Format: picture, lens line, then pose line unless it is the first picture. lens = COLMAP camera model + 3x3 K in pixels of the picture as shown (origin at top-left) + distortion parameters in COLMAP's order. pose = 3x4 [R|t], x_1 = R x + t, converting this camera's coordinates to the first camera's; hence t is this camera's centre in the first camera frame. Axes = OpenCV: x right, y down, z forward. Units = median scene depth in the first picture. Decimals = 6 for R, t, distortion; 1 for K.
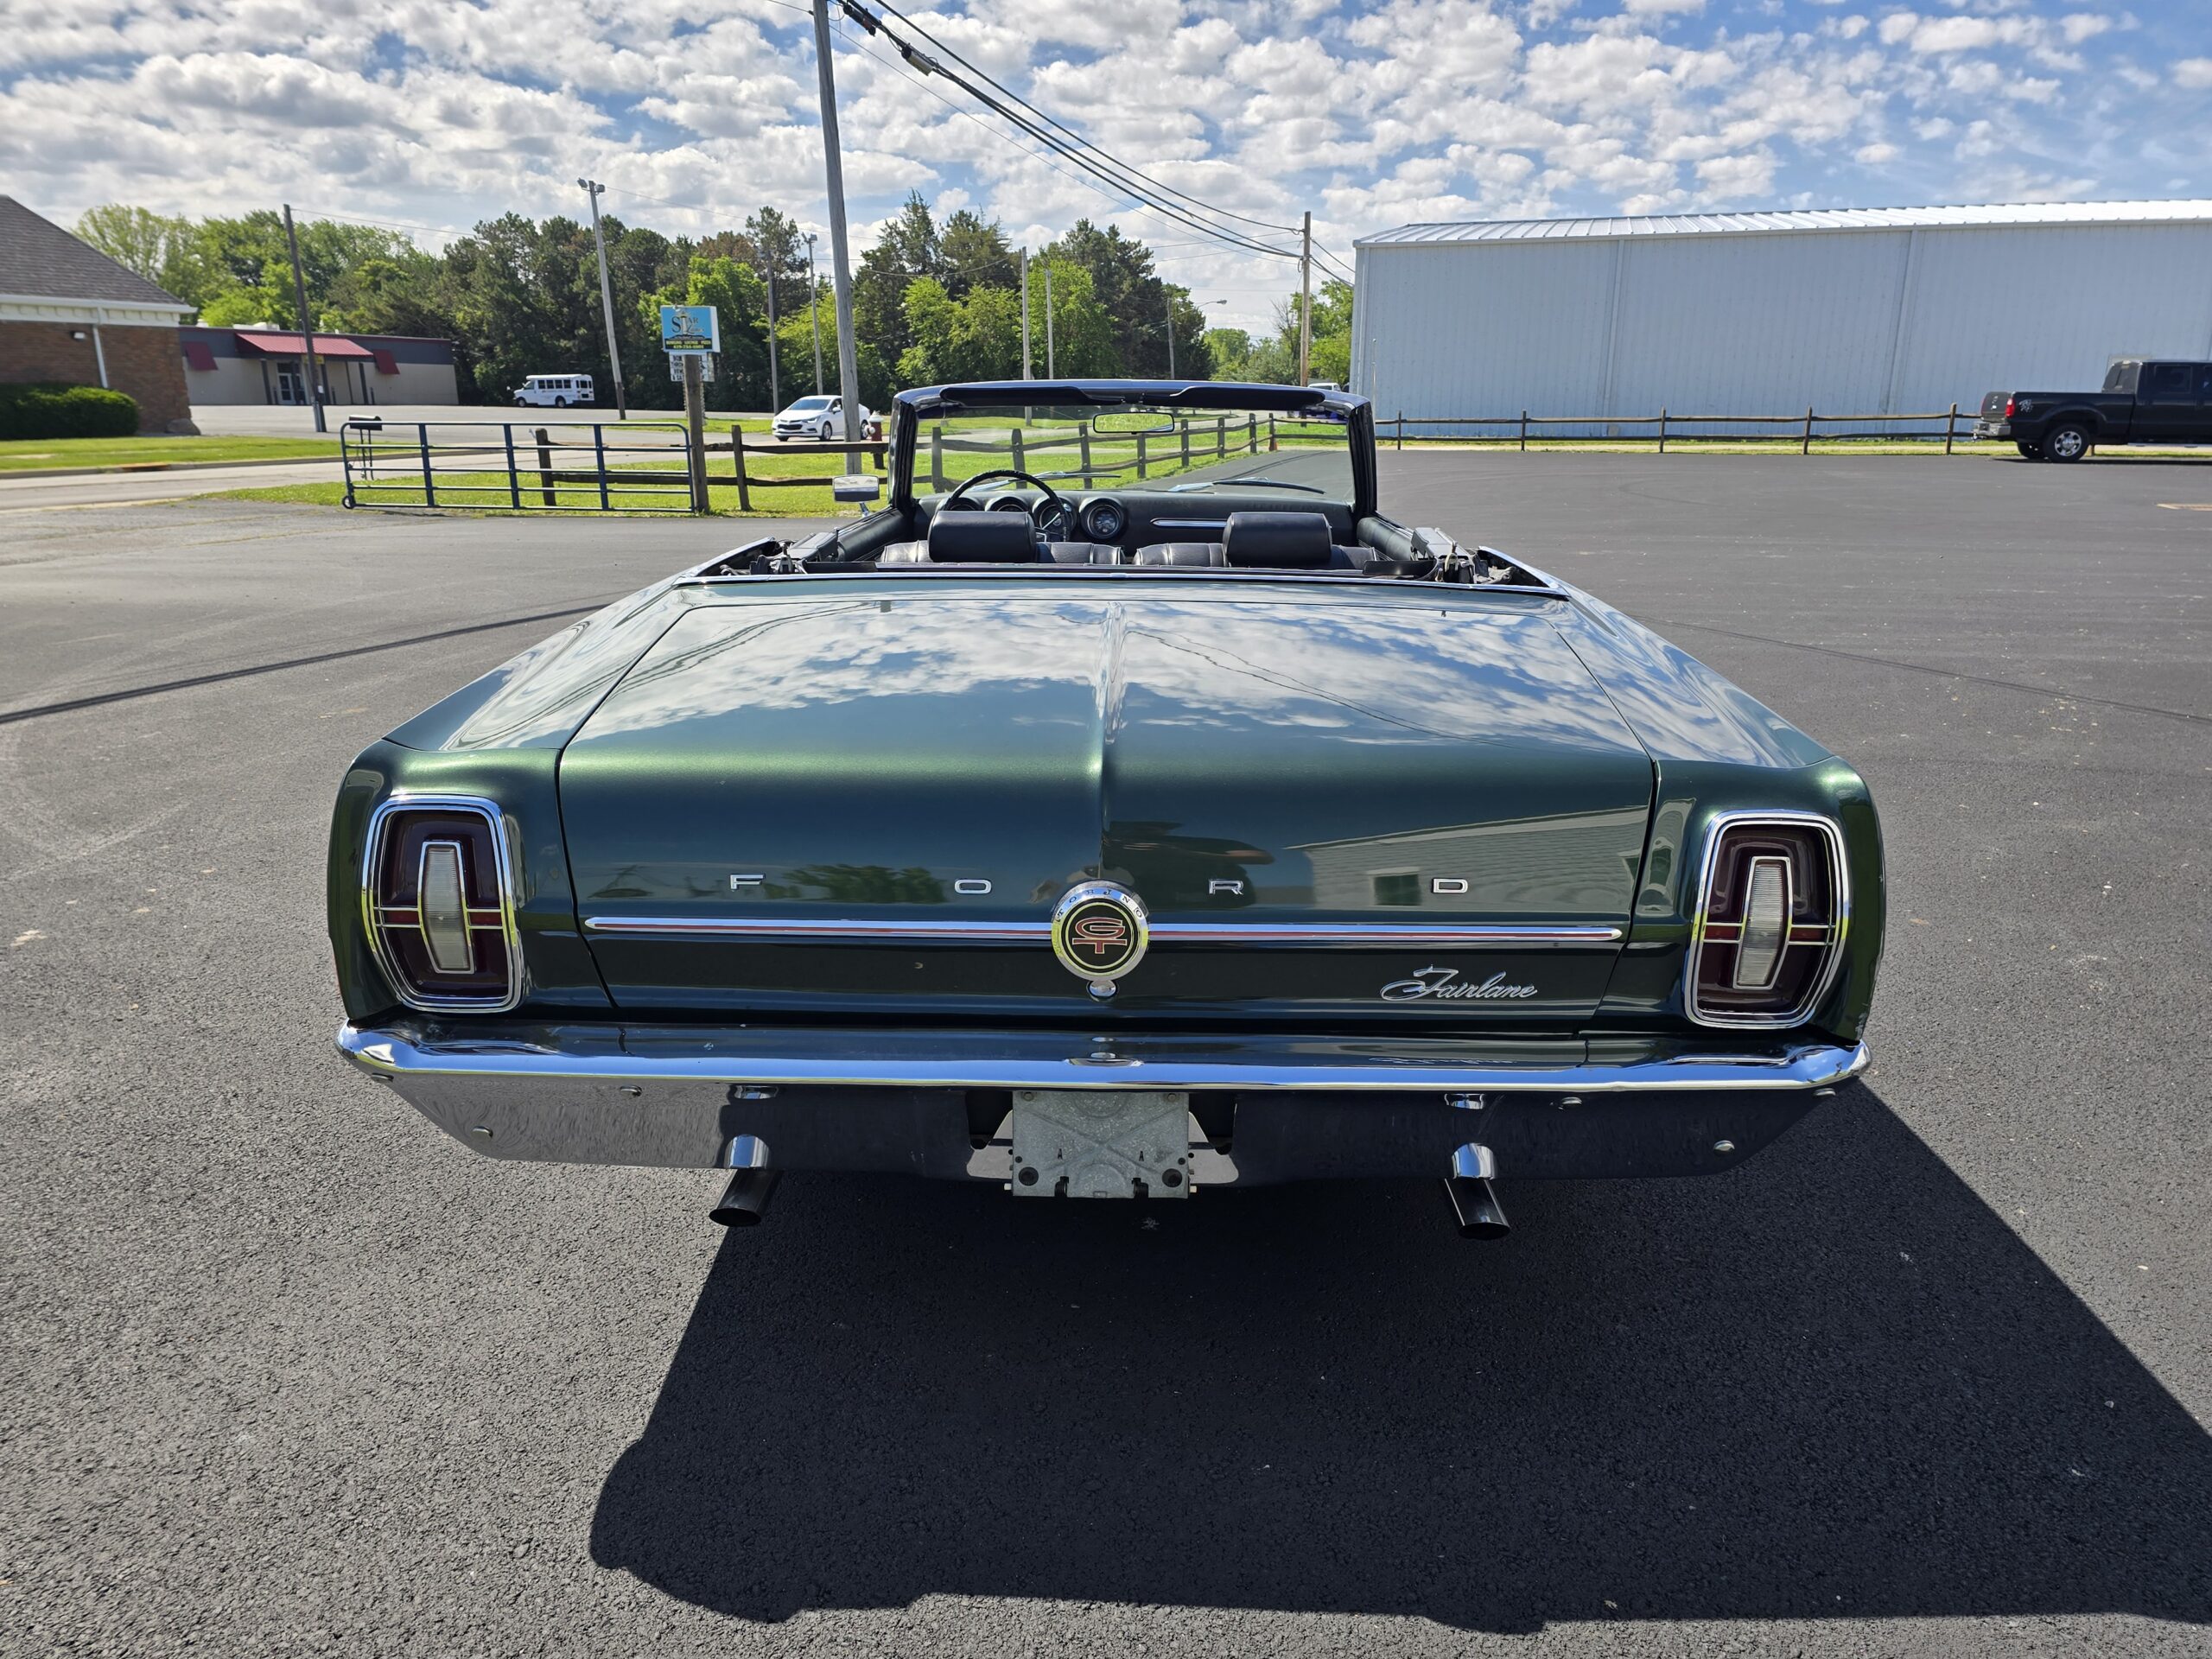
lens RADIAL K [[1509.1, 0, 1125.1], [0, 1509.1, 837.6], [0, 0, 1]] dist [0.050481, -0.045901]
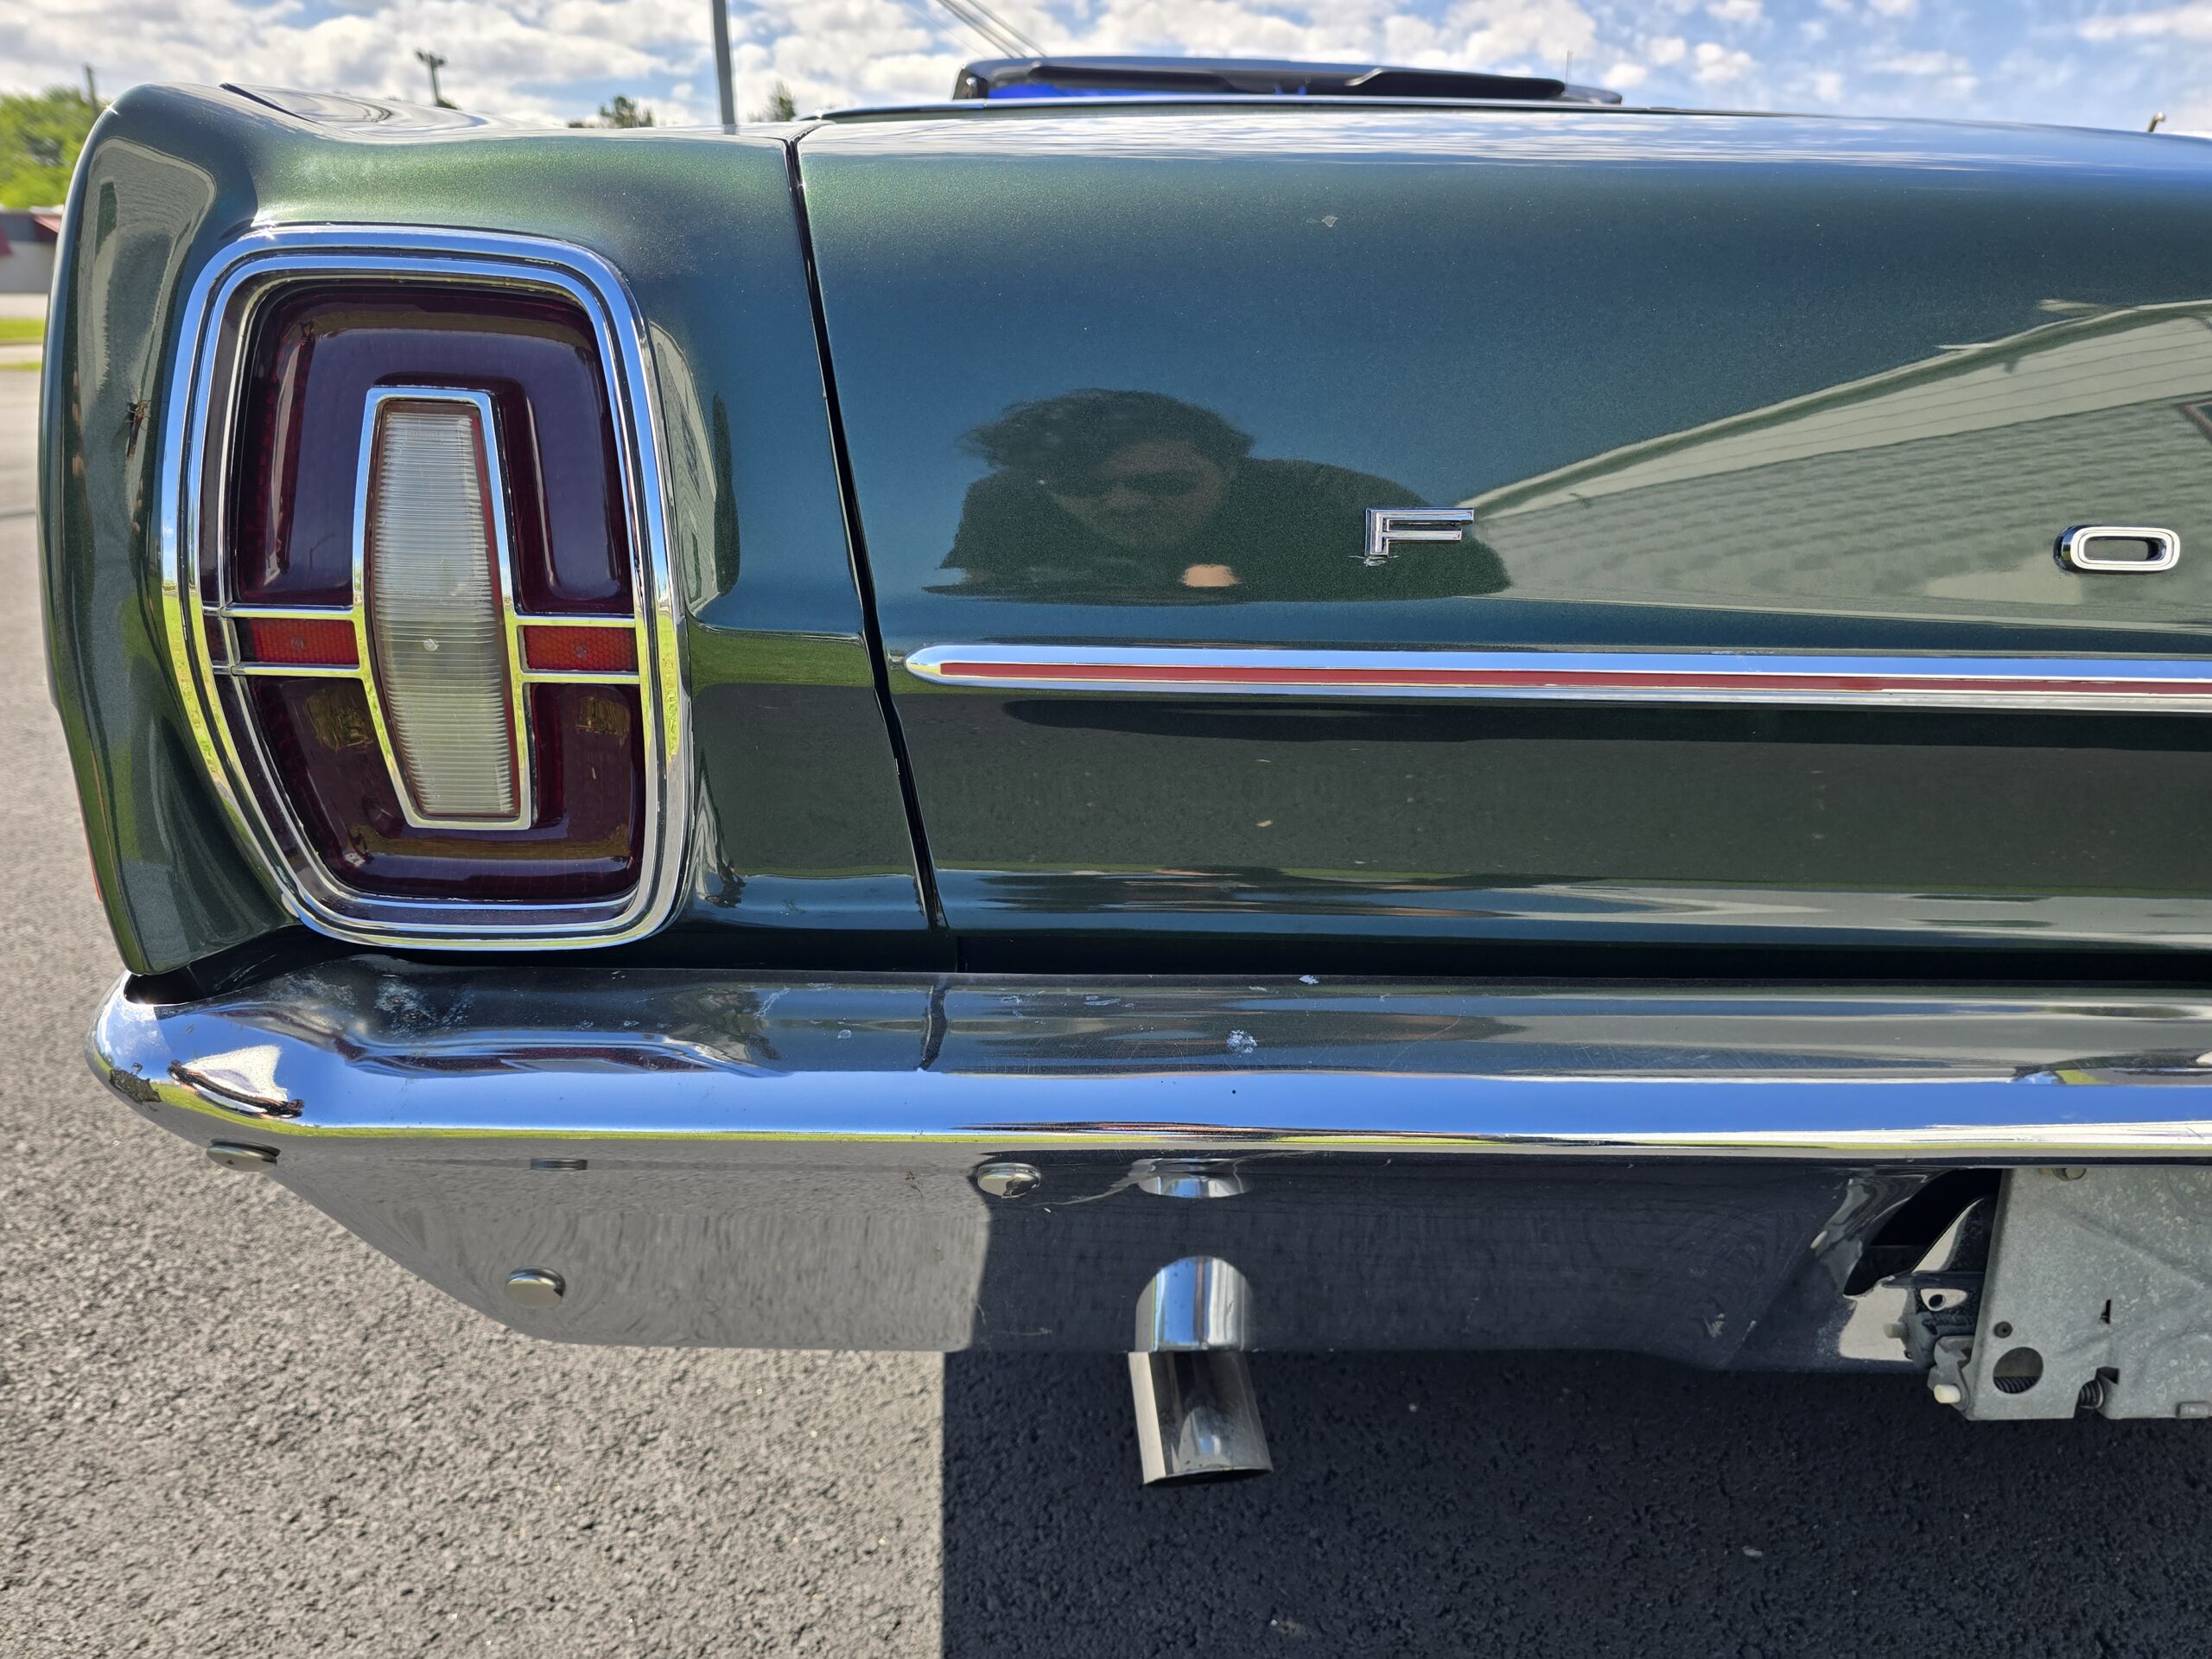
lens RADIAL K [[1523.1, 0, 1120.0], [0, 1523.1, 832.7], [0, 0, 1]] dist [0.047215, -0.051321]
pose [[0.996730, -0.002585, 0.080766, -0.311281], [-0.000683, 0.999183, 0.040408, 0.072807], [-0.080804, -0.040331, 0.995914, 0.628151]]
